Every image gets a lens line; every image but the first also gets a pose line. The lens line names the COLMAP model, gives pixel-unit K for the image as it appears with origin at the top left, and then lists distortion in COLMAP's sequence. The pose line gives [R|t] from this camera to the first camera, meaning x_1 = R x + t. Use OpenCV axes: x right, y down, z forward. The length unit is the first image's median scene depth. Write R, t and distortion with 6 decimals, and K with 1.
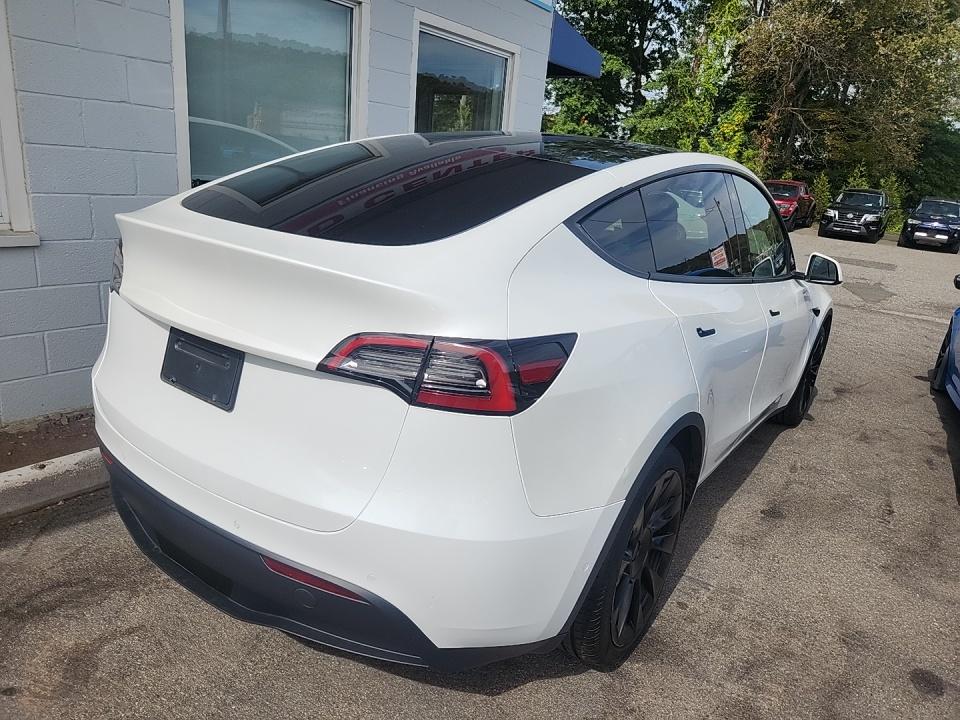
lens RADIAL K [[648.4, 0, 473.0], [0, 648.4, 357.8], [0, 0, 1]] dist [0.064419, -0.044577]
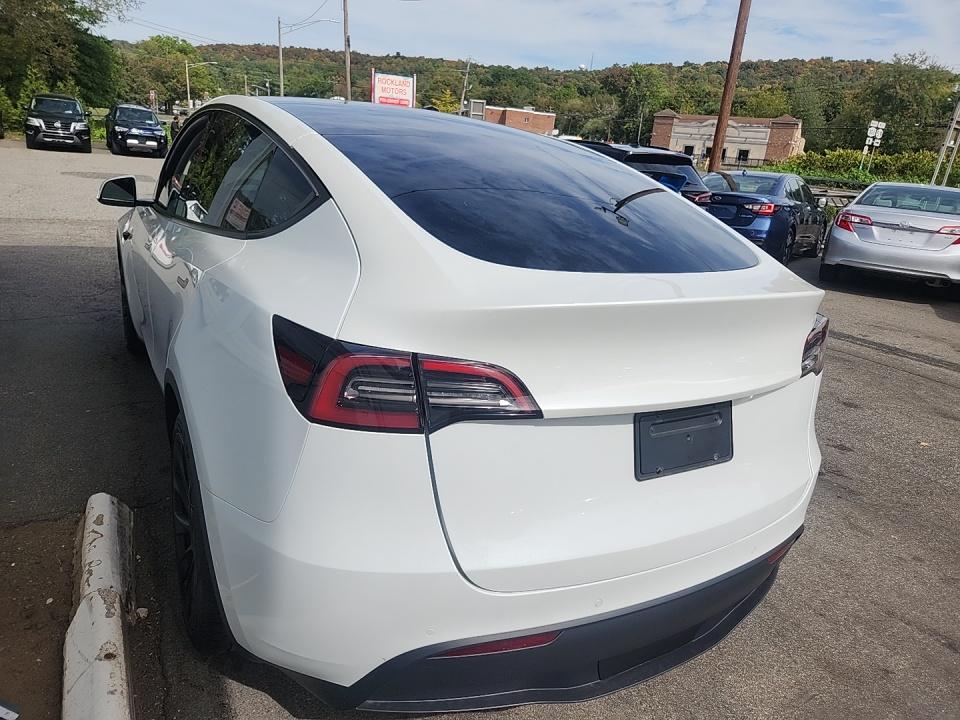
lens RADIAL K [[648.4, 0, 474.2], [0, 648.4, 365.9], [0, 0, 1]] dist [0.064419, -0.044577]
pose [[0.412127, -0.351739, 0.840495, -0.093374], [0.219939, 0.933604, 0.282860, -0.029711], [-0.884183, 0.068283, 0.462124, 0.060916]]
